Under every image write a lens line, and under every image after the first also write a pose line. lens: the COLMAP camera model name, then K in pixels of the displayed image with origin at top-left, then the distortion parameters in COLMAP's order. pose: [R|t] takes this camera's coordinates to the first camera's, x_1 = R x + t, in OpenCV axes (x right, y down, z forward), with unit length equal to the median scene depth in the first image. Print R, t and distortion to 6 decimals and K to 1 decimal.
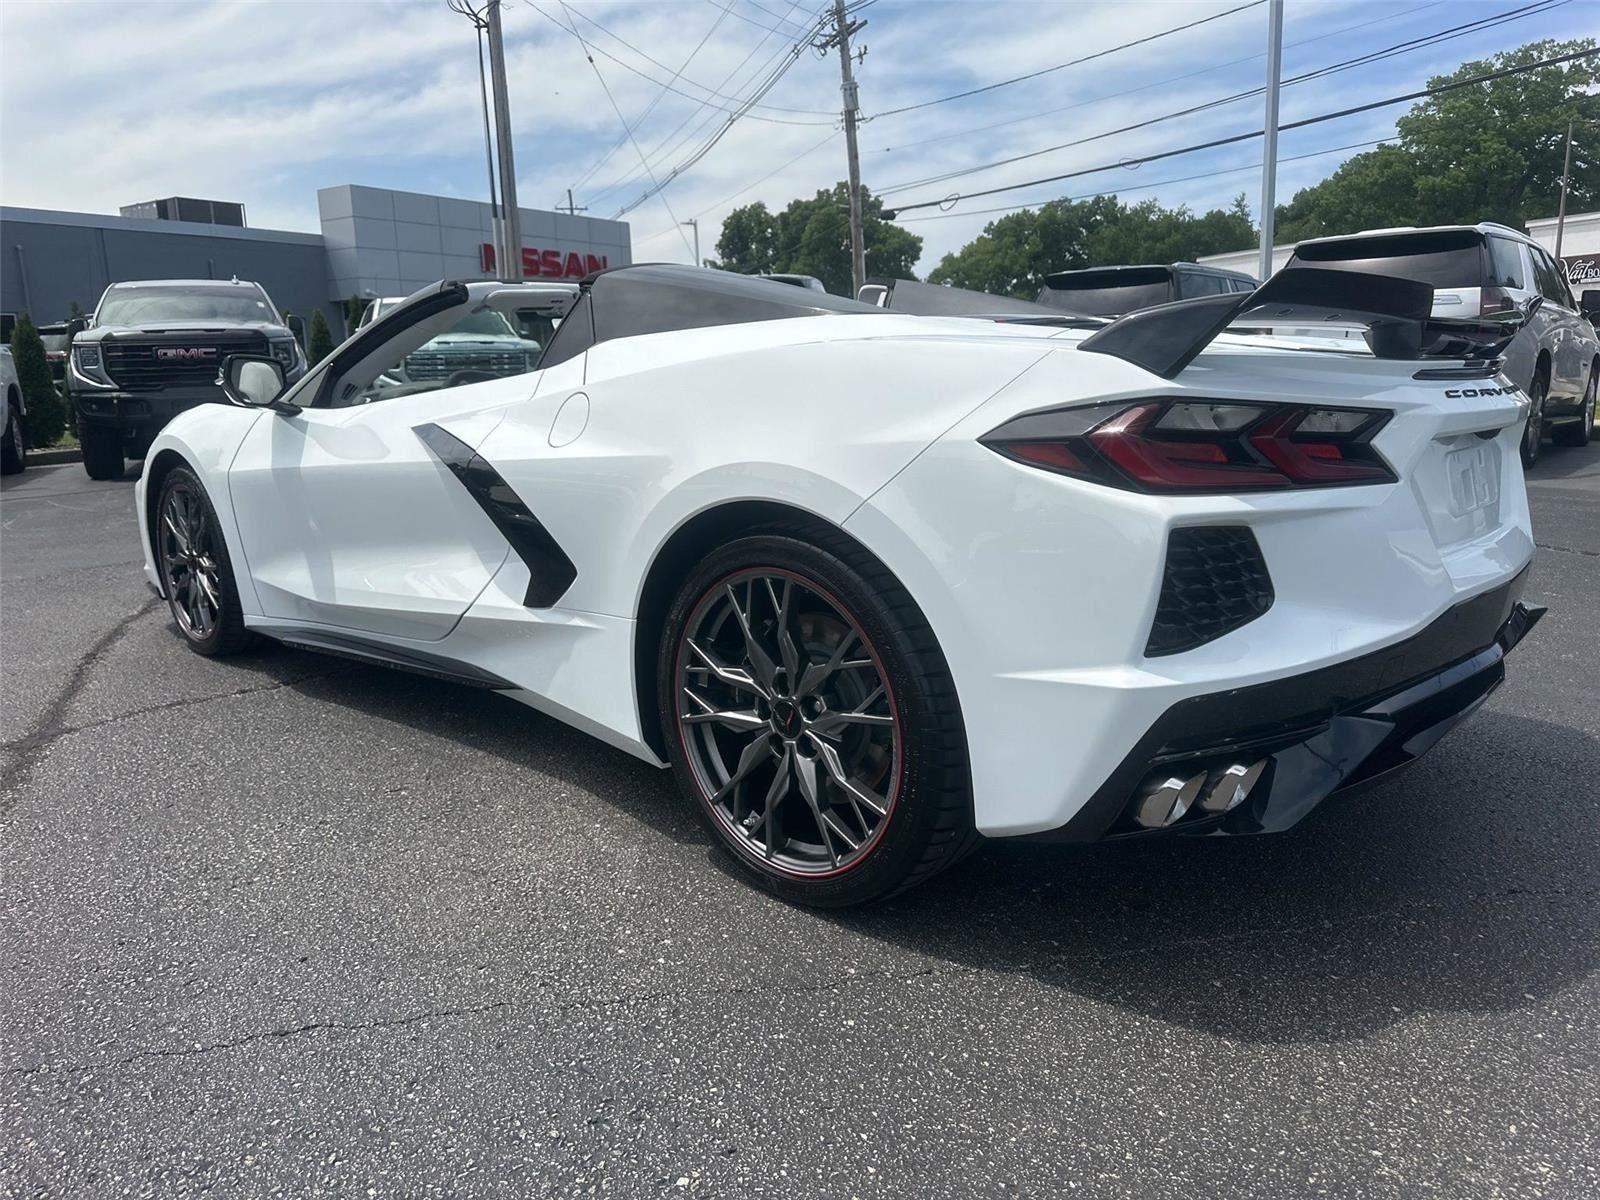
lens RADIAL K [[1133.8, 0, 799.3], [0, 1133.8, 597.8], [0, 0, 1]] dist [0.025312, -0.029864]
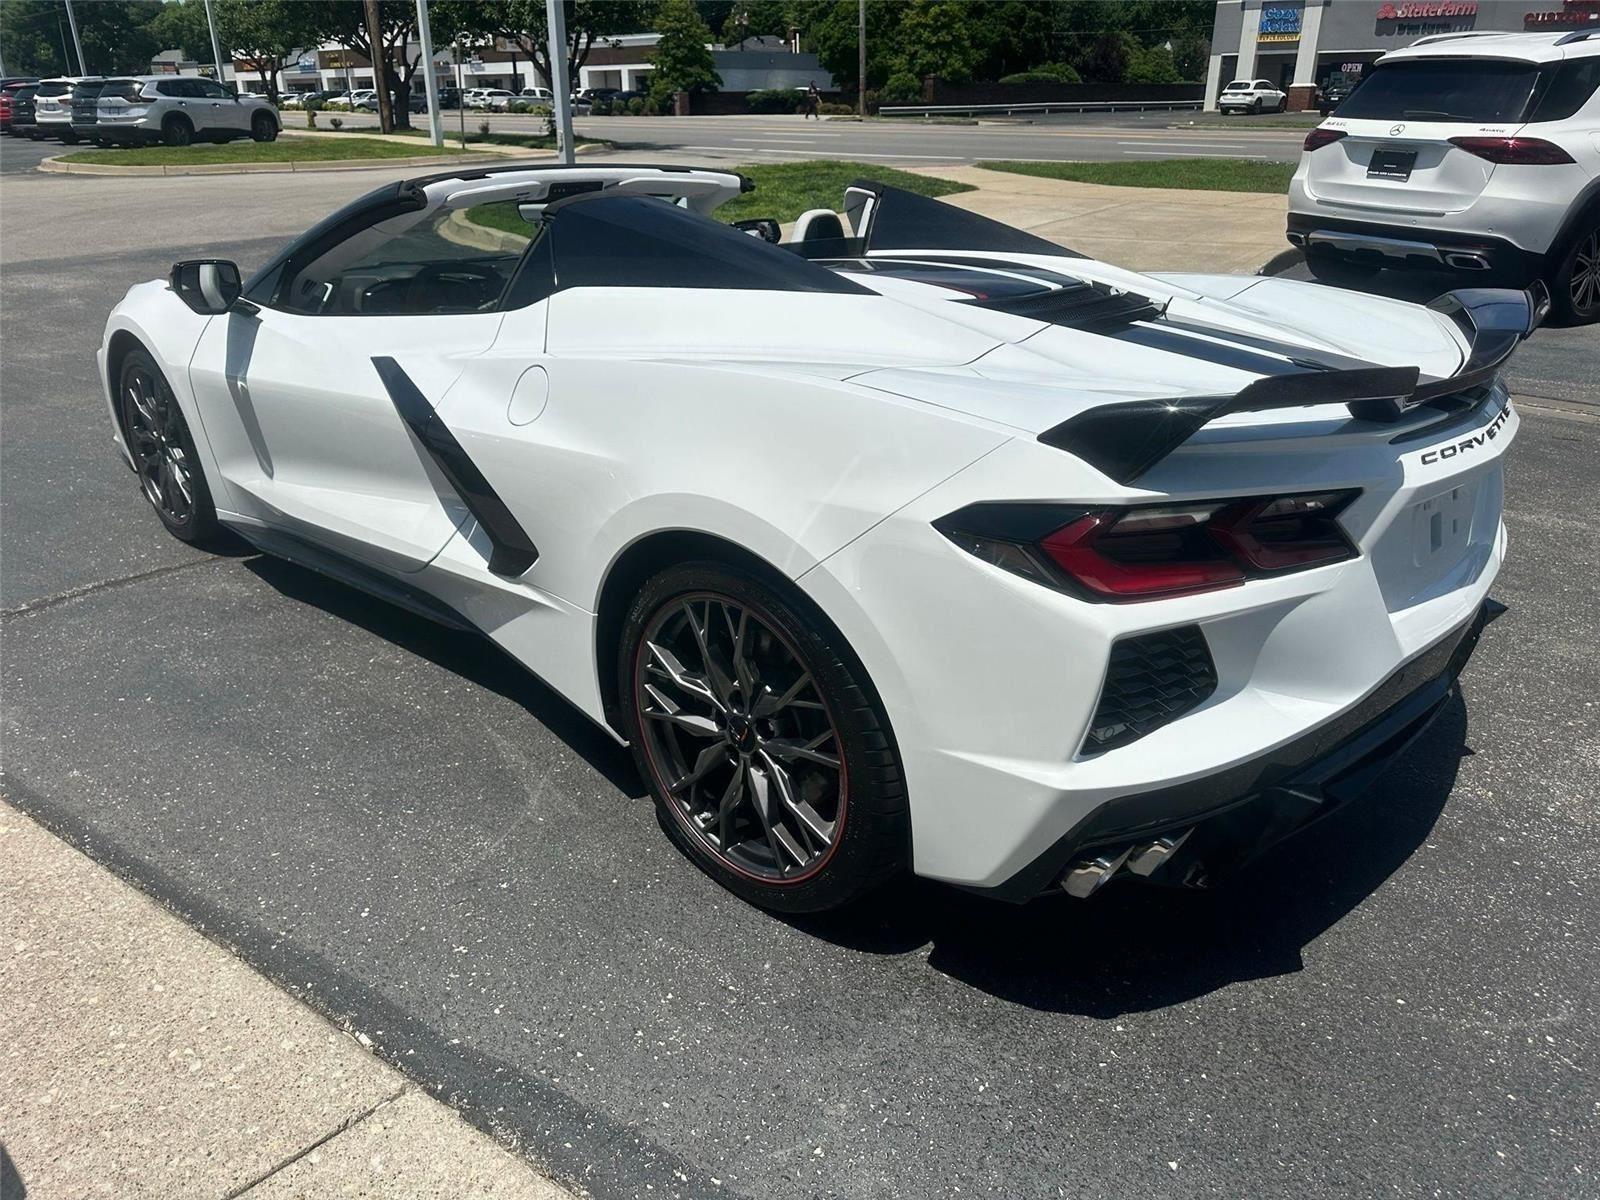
lens RADIAL K [[1133.8, 0, 790.9], [0, 1133.8, 599.8], [0, 0, 1]] dist [0.025312, -0.029864]
pose [[0.999574, 0.029188, 0.000760, 0.027764], [-0.028723, 0.978284, 0.205268, -0.212165], [0.005248, -0.205202, 0.978706, 0.018366]]
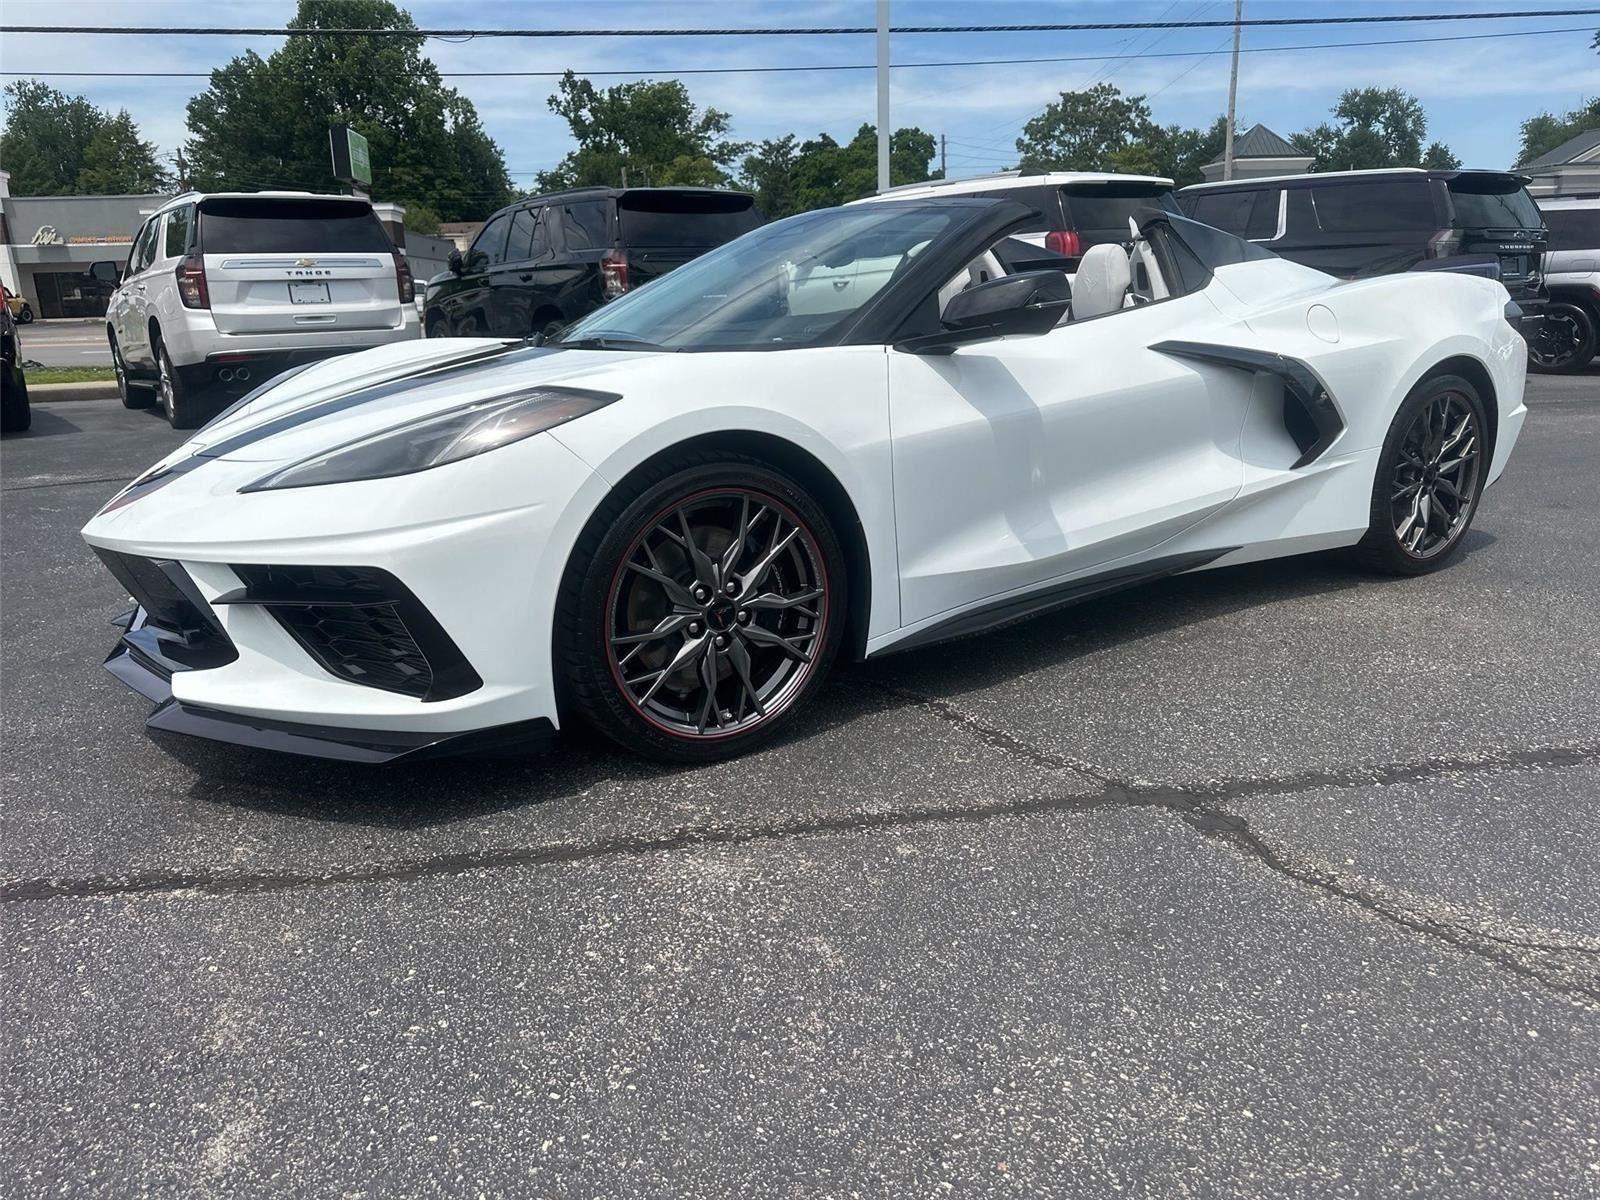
lens RADIAL K [[1133.8, 0, 794.0], [0, 1133.8, 597.4], [0, 0, 1]] dist [0.025312, -0.029864]
pose [[0.225008, -0.233279, 0.946019, -1.984558], [0.213204, 0.959175, 0.185813, -0.261163], [-0.950745, 0.159886, 0.265558, 1.455190]]
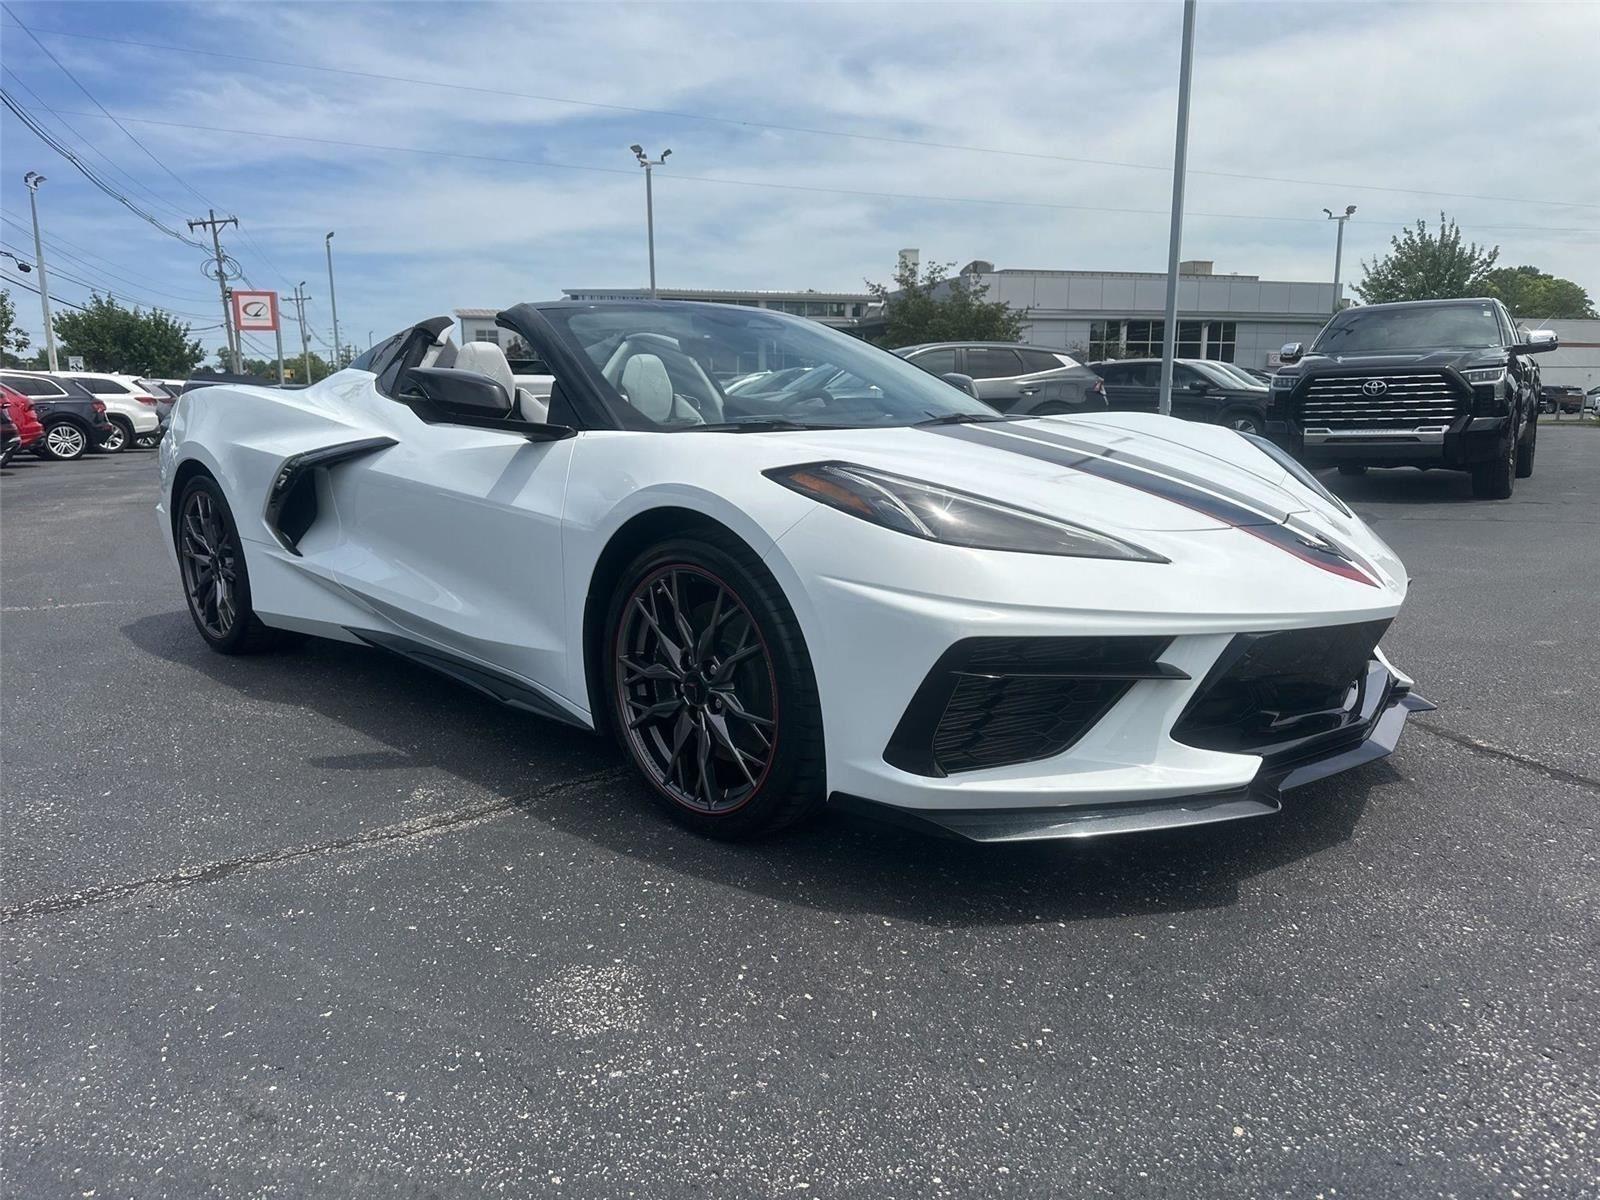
lens RADIAL K [[1133.8, 0, 798.2], [0, 1133.8, 604.9], [0, 0, 1]] dist [0.025312, -0.029864]
pose [[-0.998846, 0.031786, 0.036010, -0.506847], [0.043037, 0.925174, 0.377097, -0.688211], [-0.021329, 0.378211, -0.925474, 3.443992]]
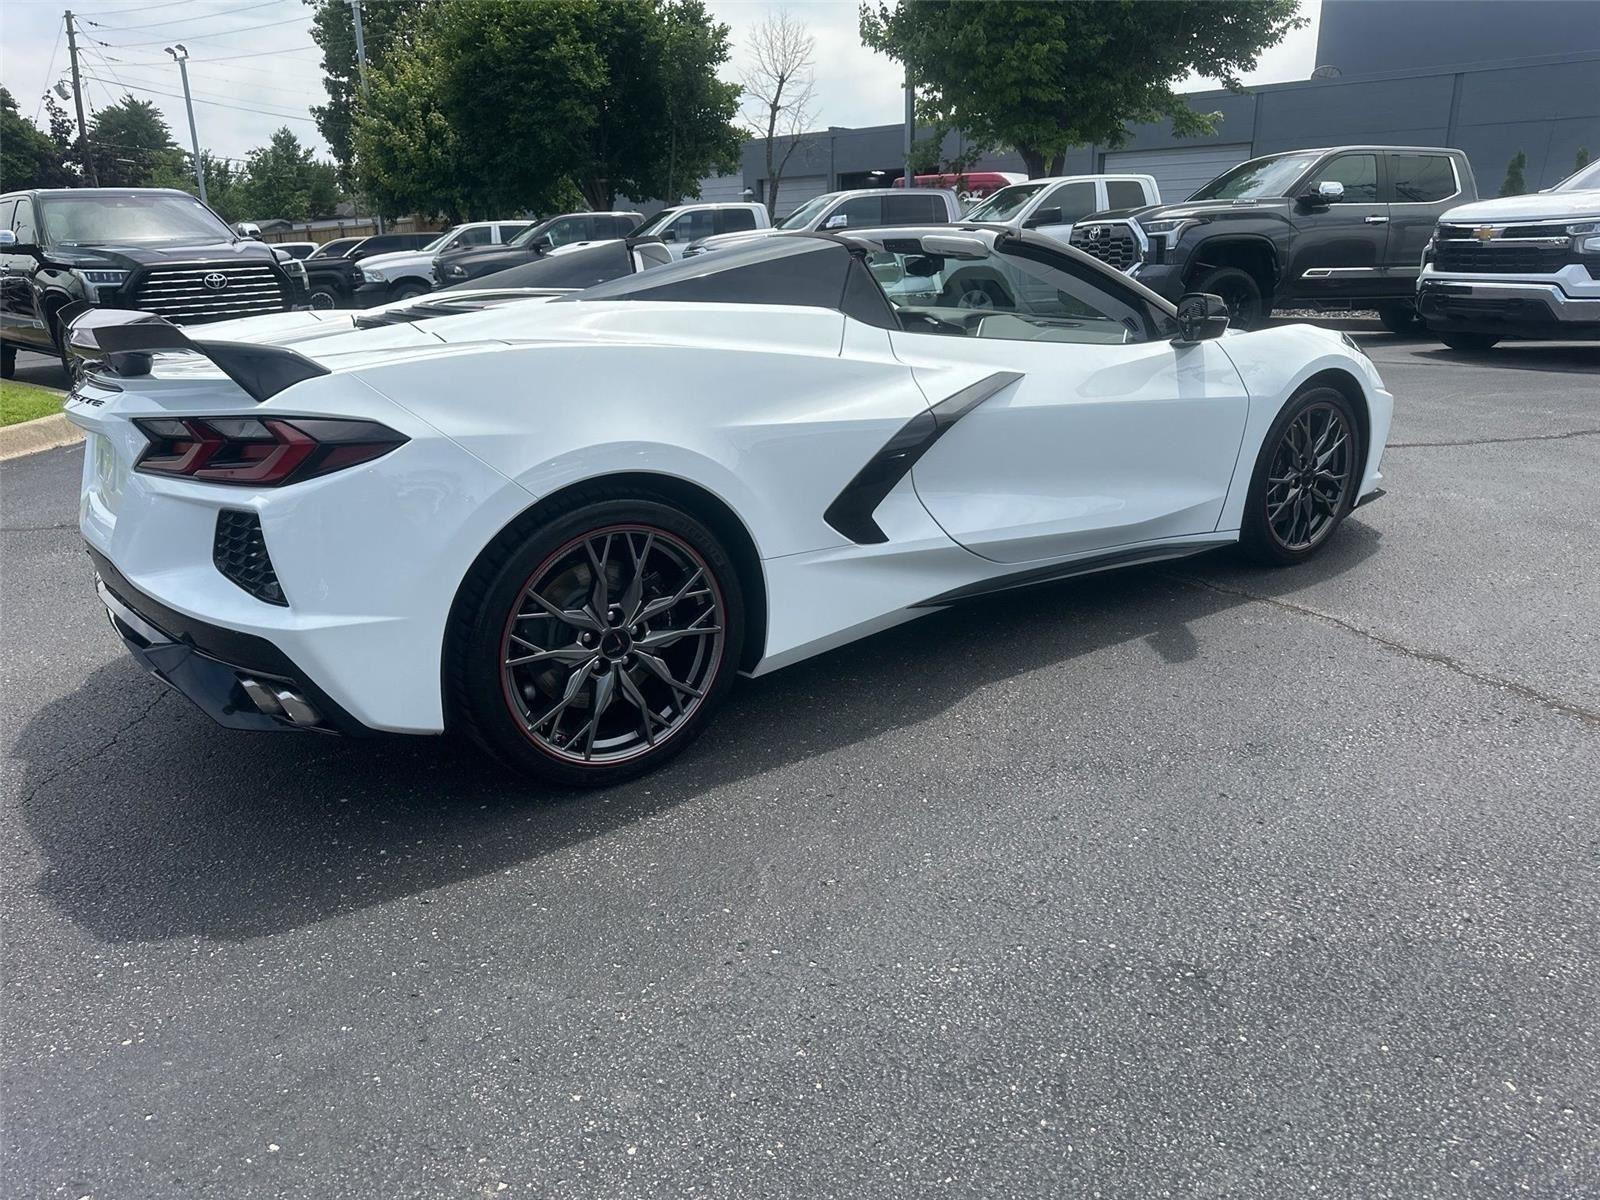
lens RADIAL K [[1133.8, 0, 794.9], [0, 1133.8, 602.4], [0, 0, 1]] dist [0.025312, -0.029864]
pose [[-0.192443, 0.328110, -0.924829, 1.650157], [-0.174023, 0.916097, 0.361223, -0.549036], [0.965754, 0.230456, -0.119198, 1.895673]]
